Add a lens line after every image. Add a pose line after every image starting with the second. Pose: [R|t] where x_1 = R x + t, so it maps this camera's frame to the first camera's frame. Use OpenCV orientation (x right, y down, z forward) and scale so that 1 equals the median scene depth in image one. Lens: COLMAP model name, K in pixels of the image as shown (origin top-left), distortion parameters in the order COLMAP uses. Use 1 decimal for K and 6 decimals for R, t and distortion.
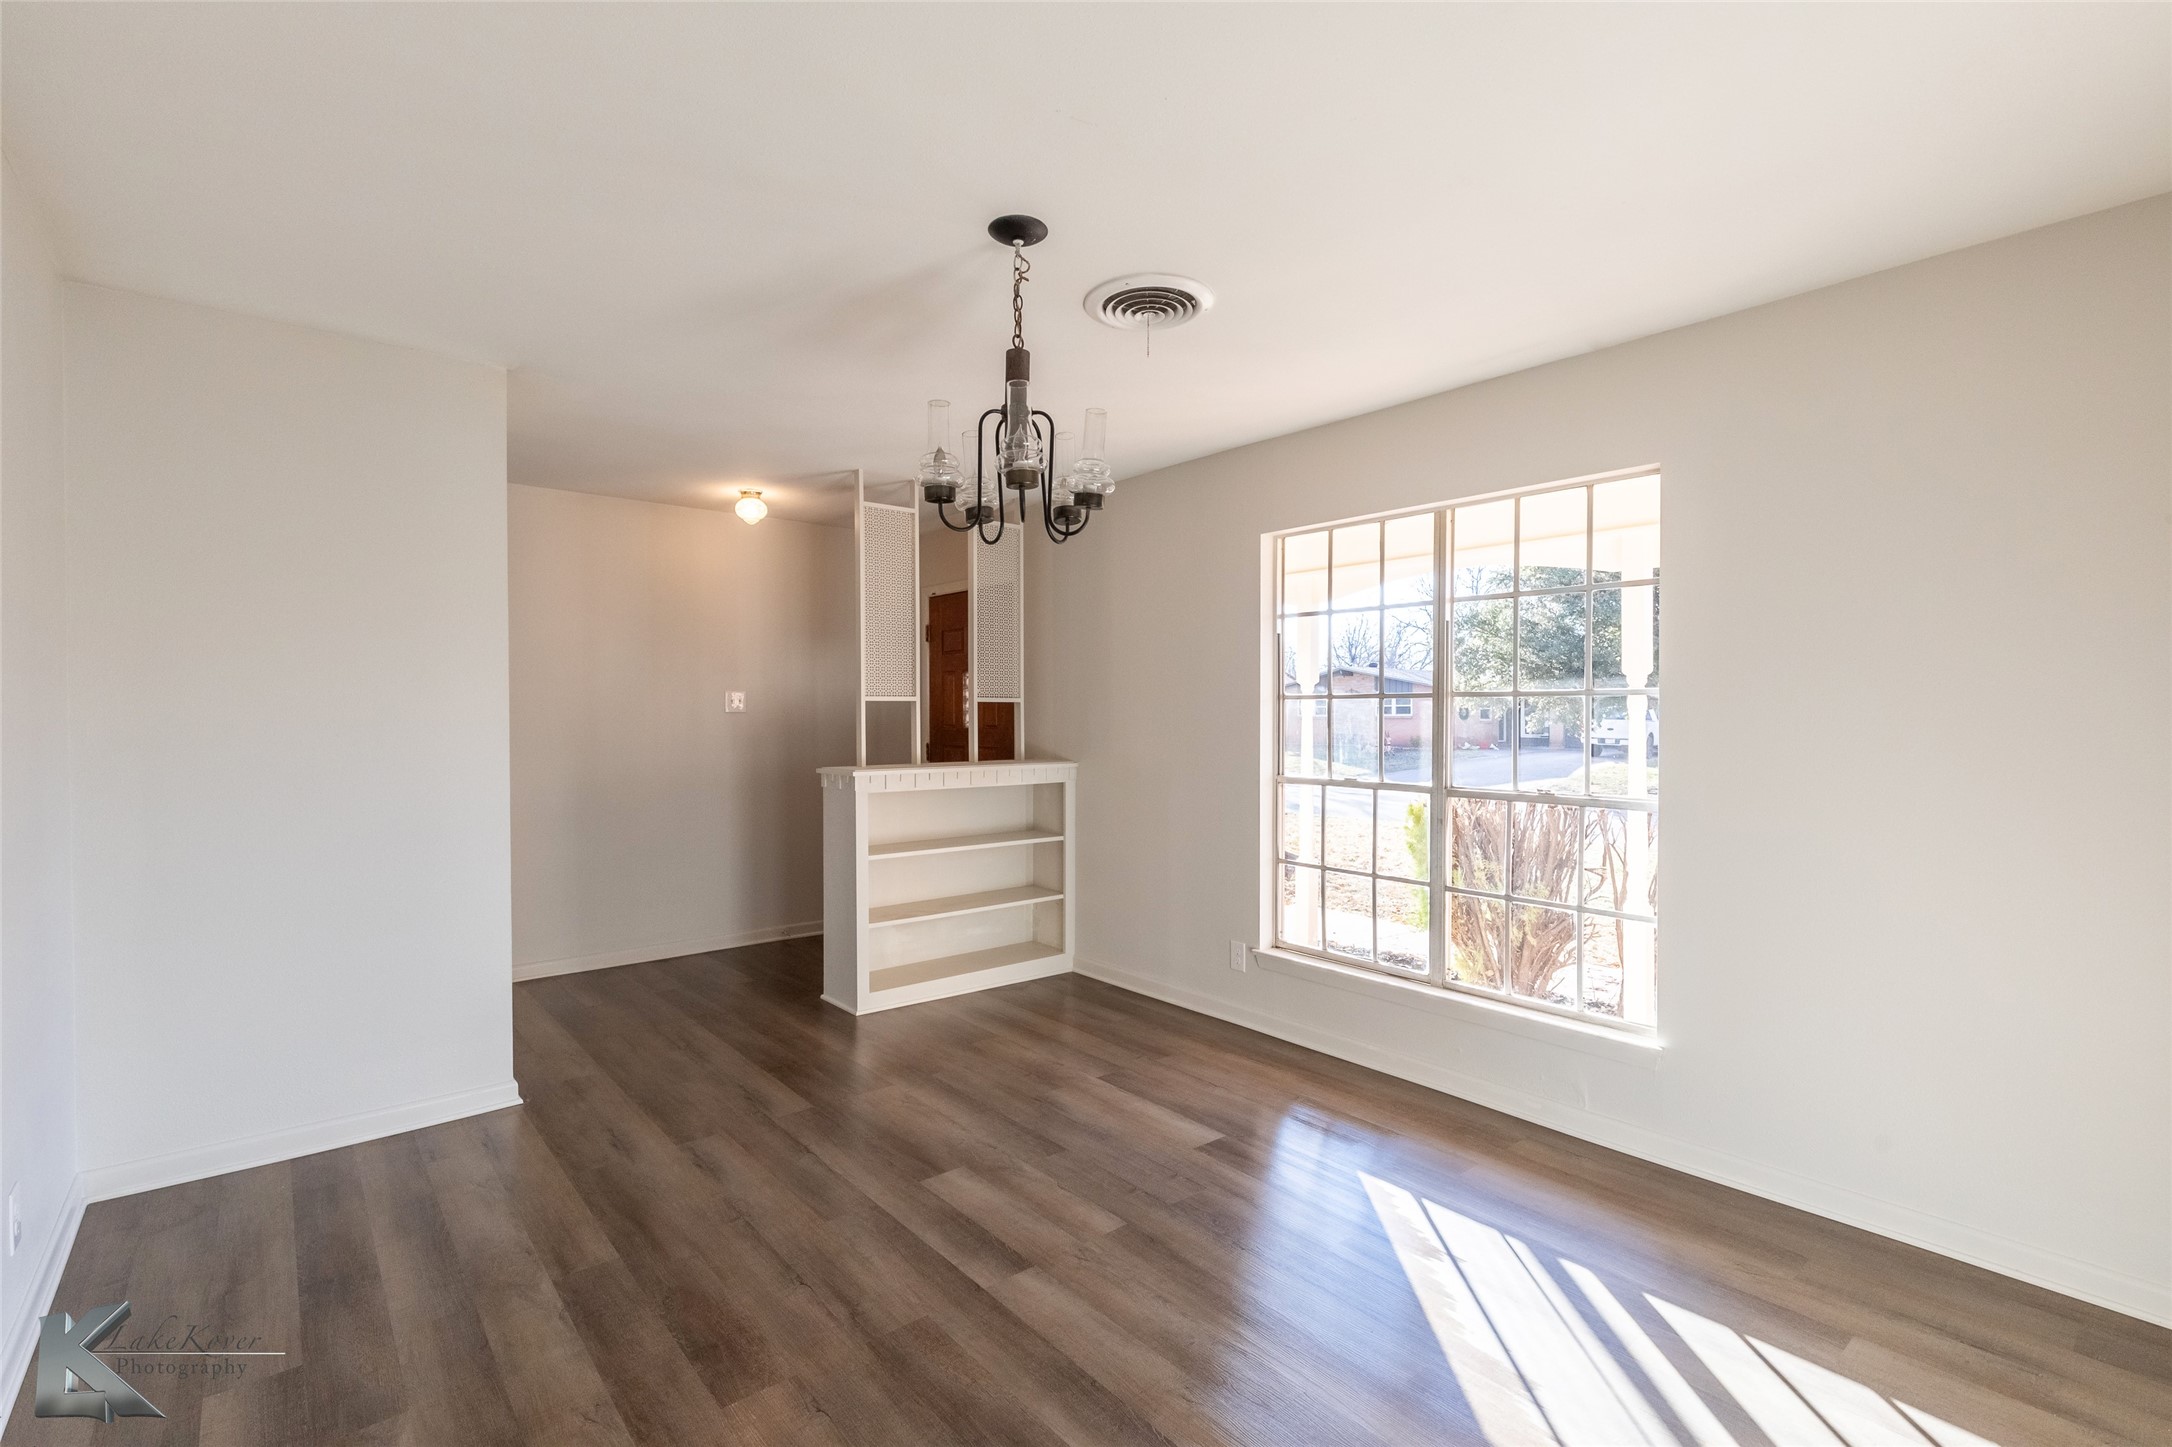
lens RADIAL K [[988.0, 0, 1080.0], [0, 988.0, 733.9], [0, 0, 1]] dist [0.009525, -0.001297]
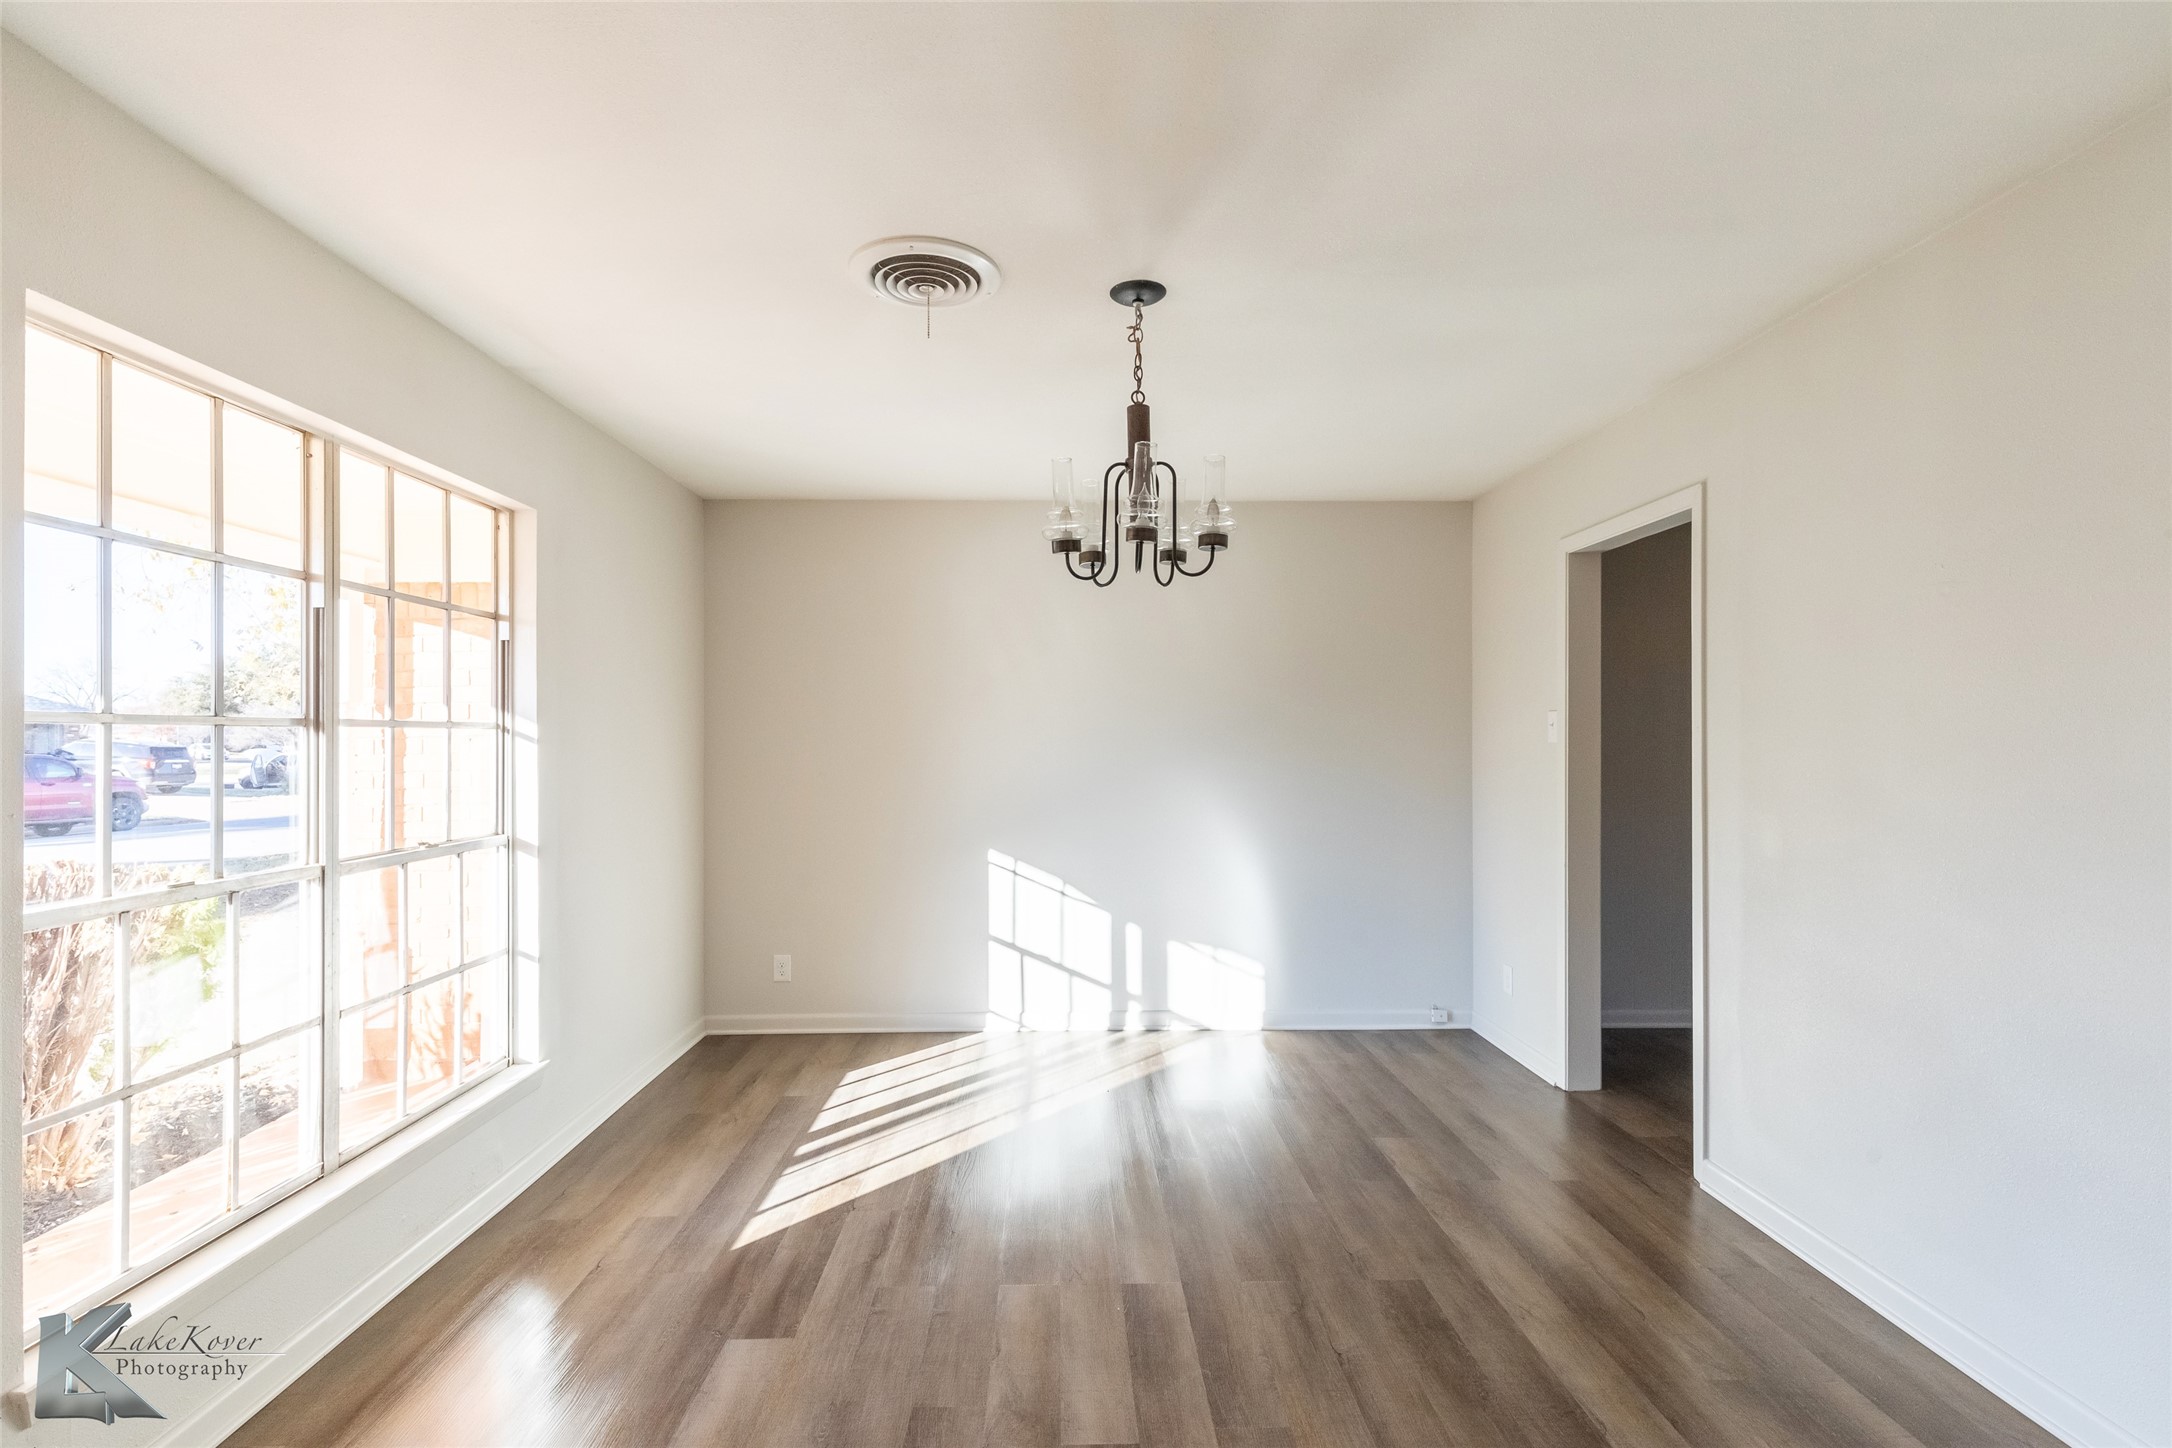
lens RADIAL K [[988.0, 0, 1080.0], [0, 988.0, 734.4], [0, 0, 1]] dist [0.009525, -0.001297]
pose [[-0.786442, 0.000885, 0.617663, -0.668509], [0.012219, 0.999826, 0.014125, -0.053254], [-0.617543, 0.018656, -0.786316, 1.879101]]
